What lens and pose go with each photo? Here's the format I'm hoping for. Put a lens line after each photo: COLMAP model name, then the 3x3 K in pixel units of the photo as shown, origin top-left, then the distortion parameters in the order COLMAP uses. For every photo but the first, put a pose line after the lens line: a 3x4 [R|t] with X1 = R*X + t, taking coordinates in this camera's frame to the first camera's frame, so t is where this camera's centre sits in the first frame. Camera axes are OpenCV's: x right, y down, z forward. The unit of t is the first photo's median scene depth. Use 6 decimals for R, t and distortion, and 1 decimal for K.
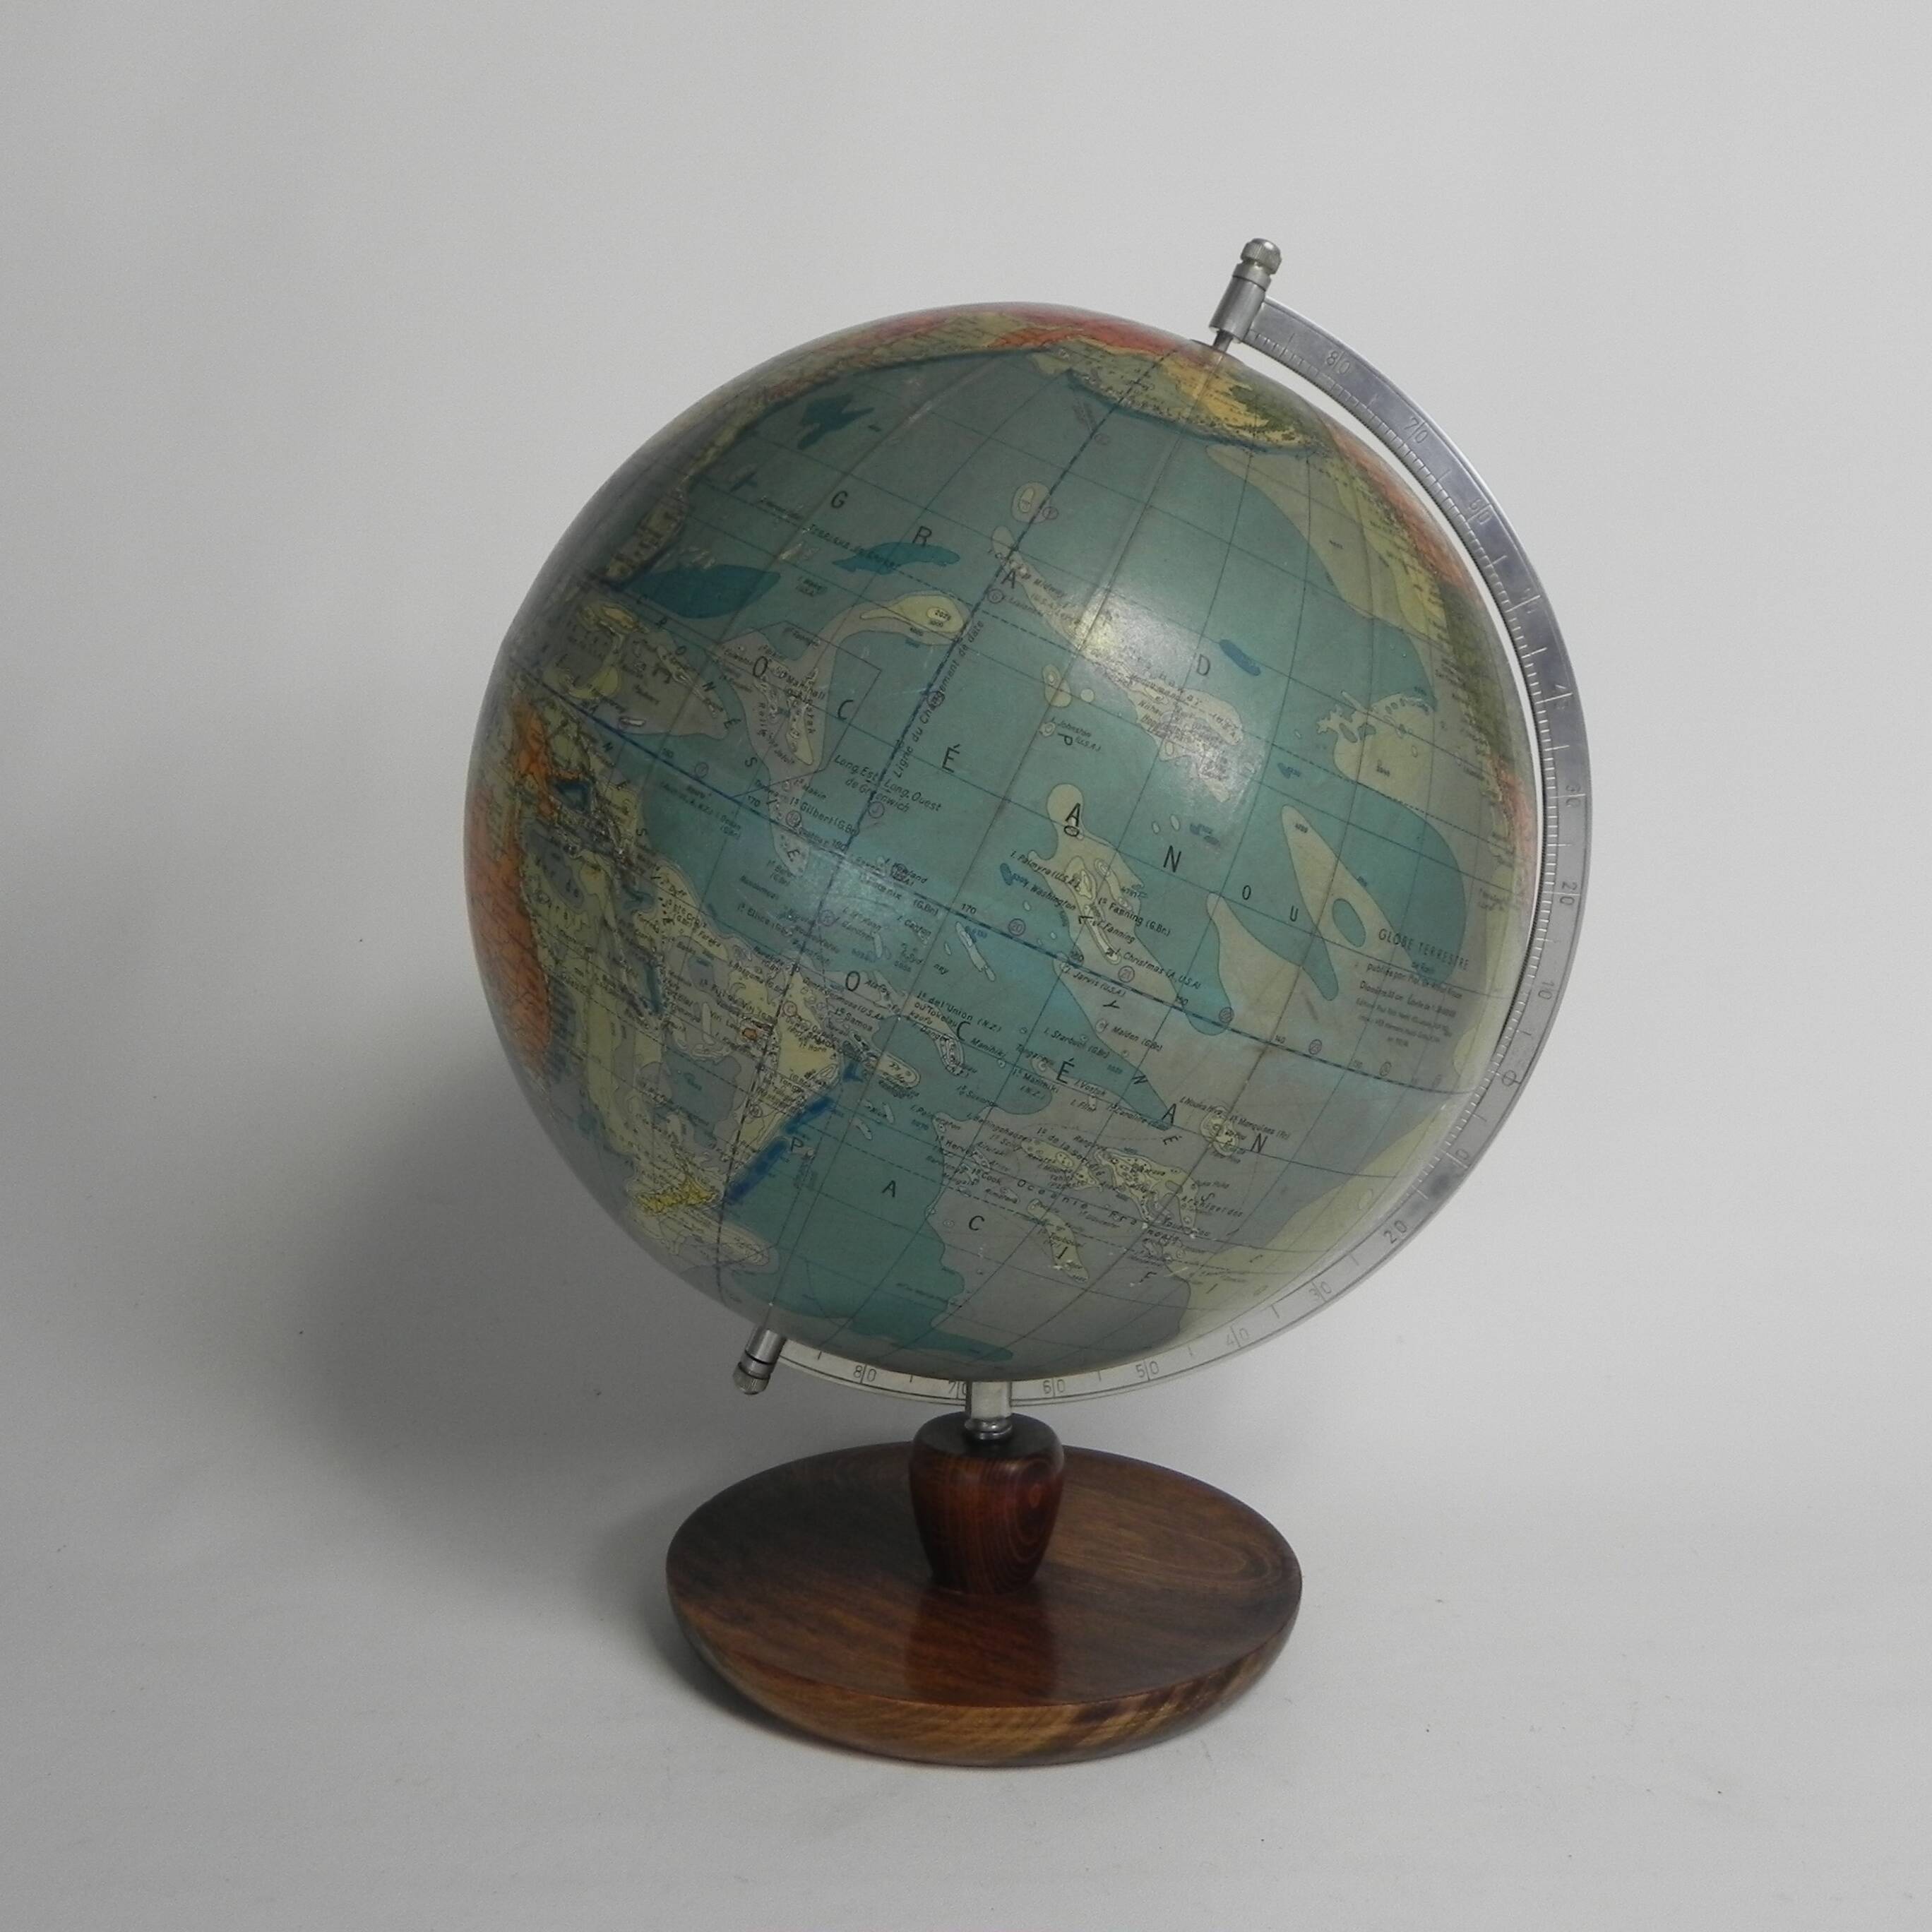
lens RADIAL K [[1932.6, 0, 990.6], [0, 1932.6, 955.8], [0, 0, 1]] dist [-0.018685, 0.000000]
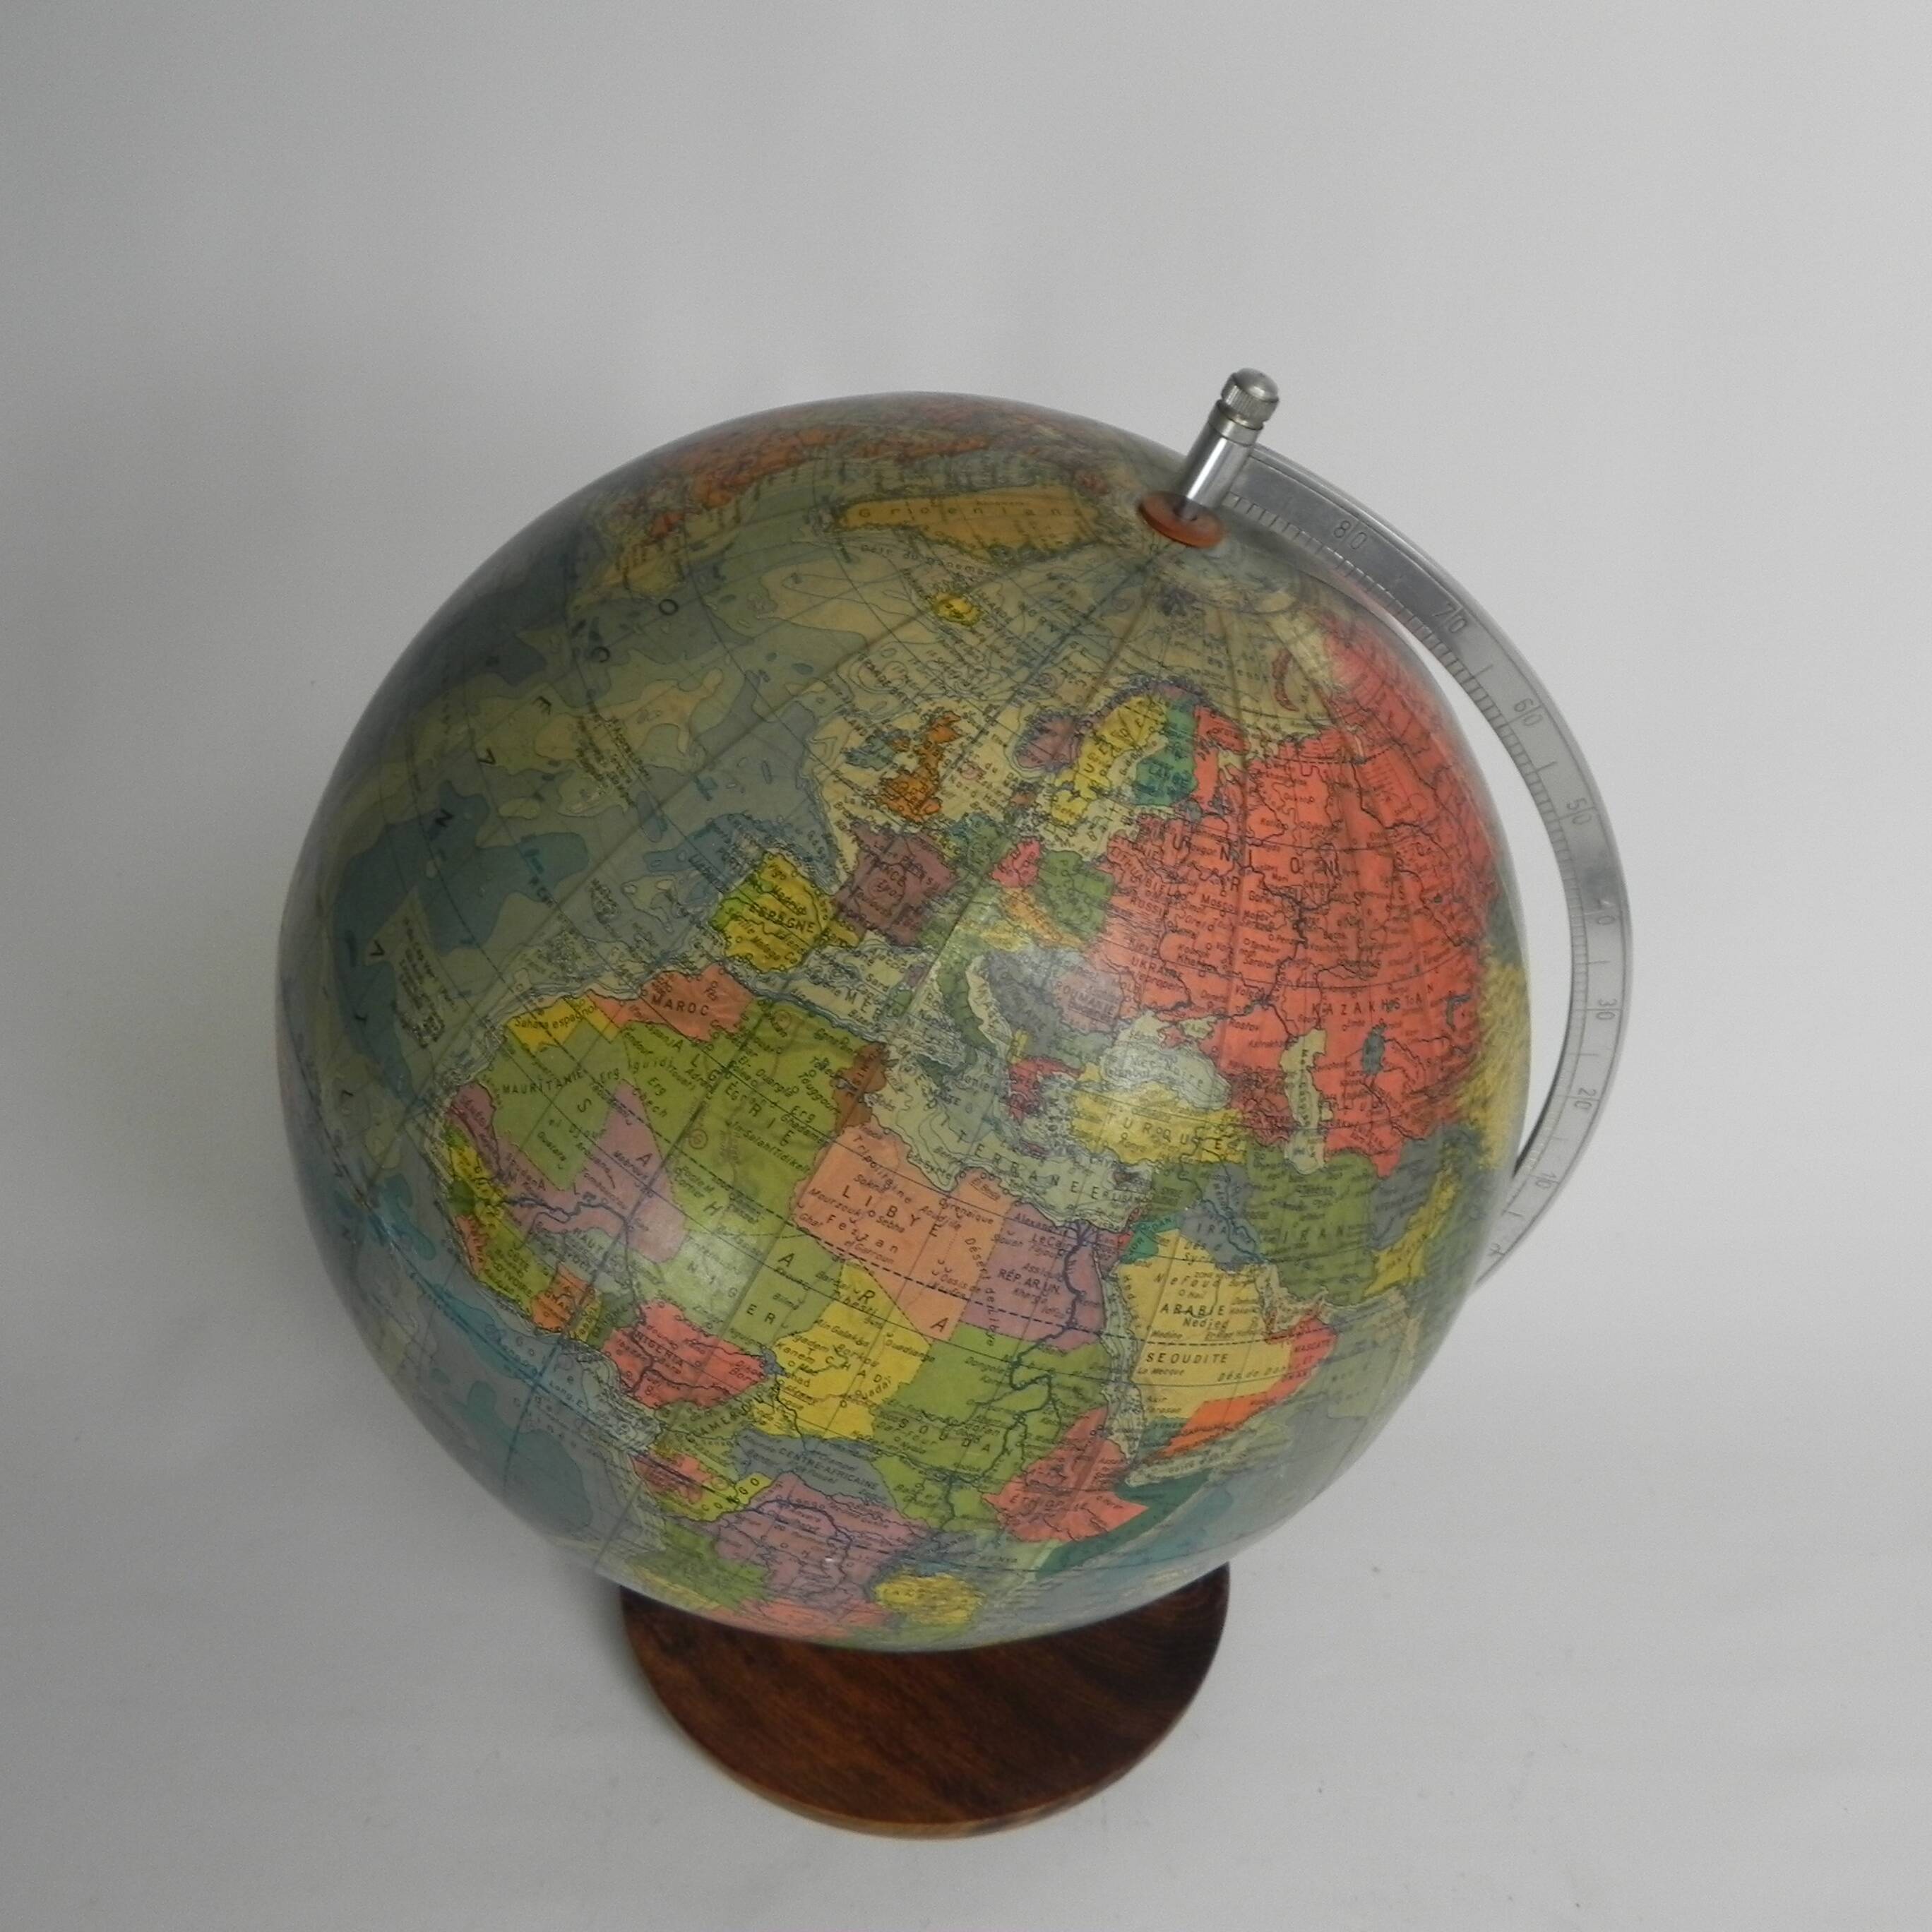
lens RADIAL K [[1932.6, 0, 972.2], [0, 1932.6, 961.0], [0, 0, 1]] dist [-0.018685, 0.000000]
pose [[0.995183, 0.046966, -0.086049, 0.103871], [-0.001464, 0.884788, 0.465991, -0.488897], [0.098020, -0.463621, 0.880595, 0.256645]]
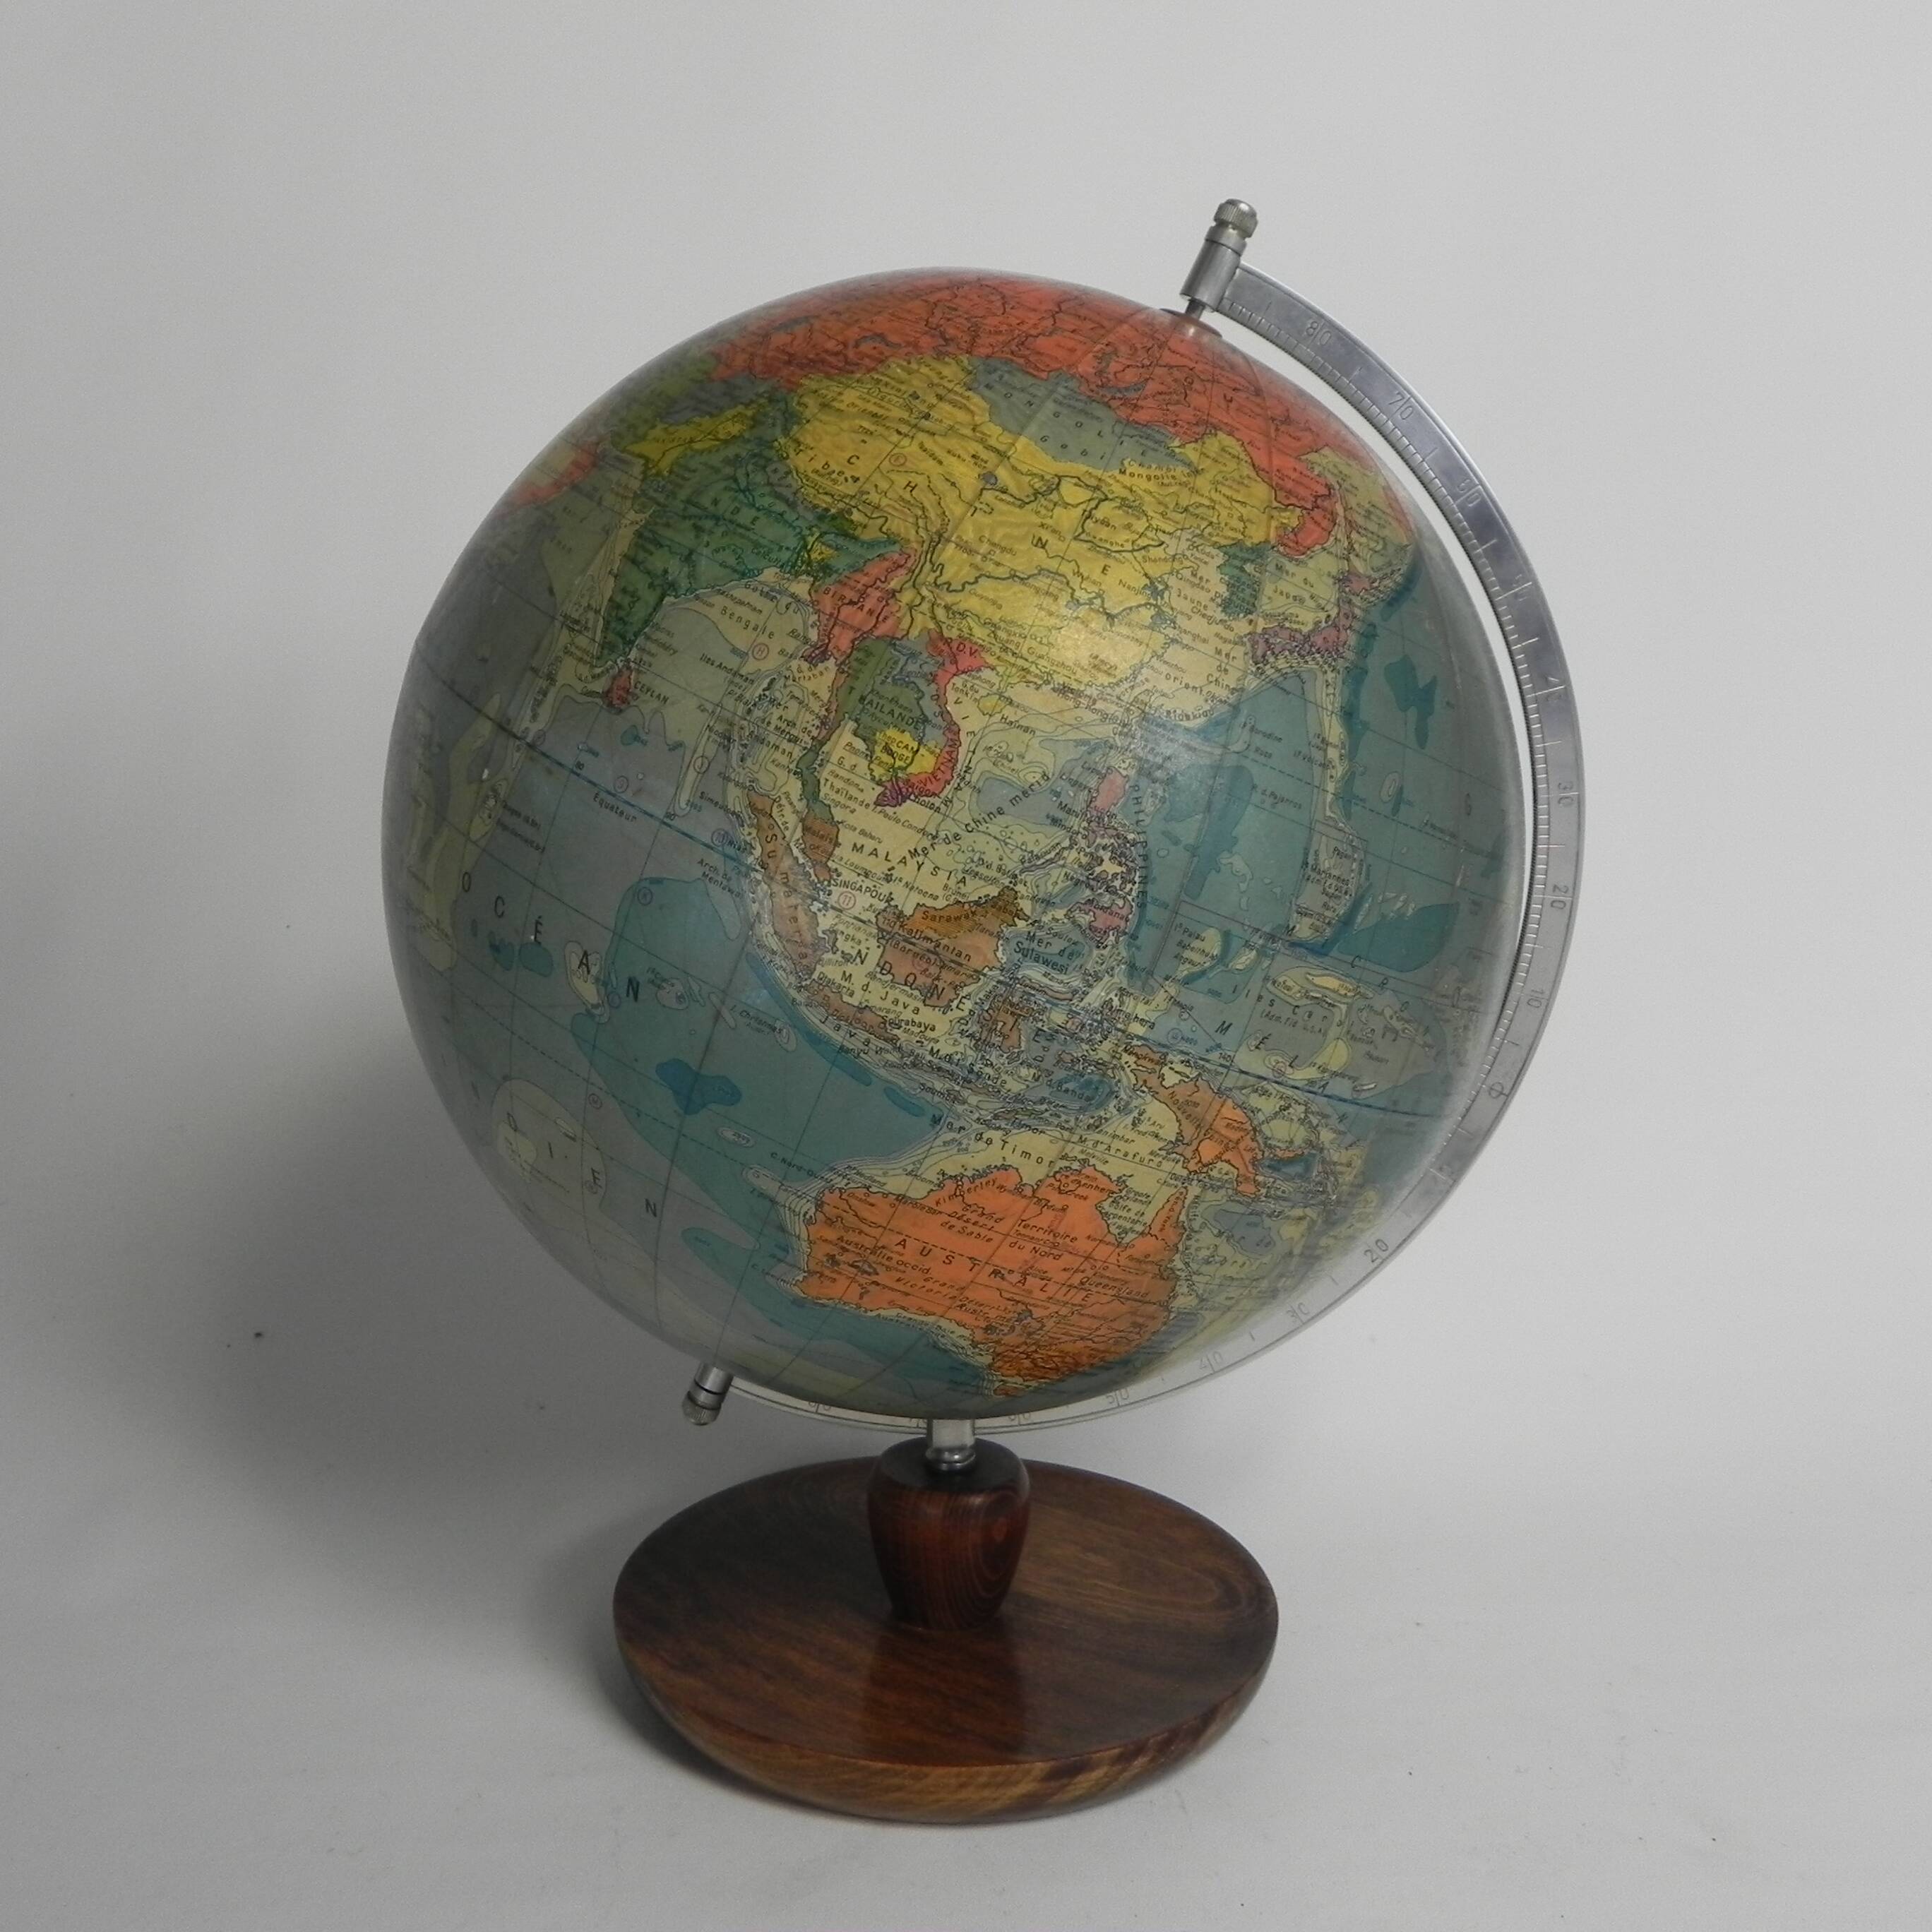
lens RADIAL K [[1932.6, 0, 975.0], [0, 1932.6, 959.5], [0, 0, 1]] dist [-0.018685, 0.000000]
pose [[0.999834, -0.007635, 0.016532, -0.003047], [0.007040, 0.999336, 0.035753, -0.038156], [-0.016794, -0.035631, 0.999224, 0.059062]]
